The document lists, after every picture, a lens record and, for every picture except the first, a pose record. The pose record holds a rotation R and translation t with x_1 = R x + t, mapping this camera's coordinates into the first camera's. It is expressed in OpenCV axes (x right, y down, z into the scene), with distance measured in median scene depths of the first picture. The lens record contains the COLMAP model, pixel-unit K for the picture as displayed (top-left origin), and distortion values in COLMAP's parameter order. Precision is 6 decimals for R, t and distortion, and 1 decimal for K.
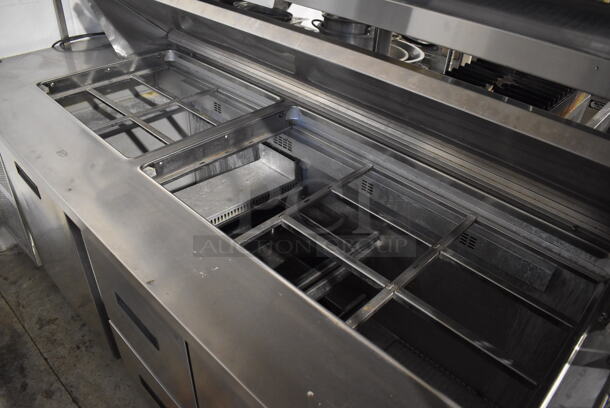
lens RADIAL K [[474.1, 0, 305.0], [0, 474.1, 204.0], [0, 0, 1]] dist [-0.081406, -0.000456]
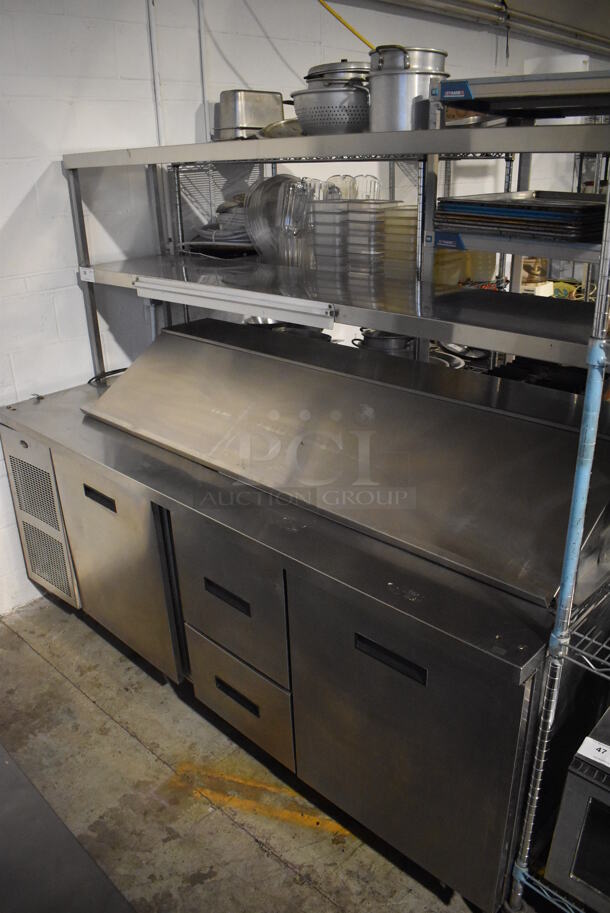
lens RADIAL K [[709.6, 0, 305.8], [0, 709.6, 468.8], [0, 0, 1]] dist [-0.081406, -0.000456]
pose [[0.996990, -0.071965, -0.028830, -0.061662], [0.064522, 0.976417, -0.206028, 0.195084], [0.042977, 0.203548, 0.978121, -0.459318]]
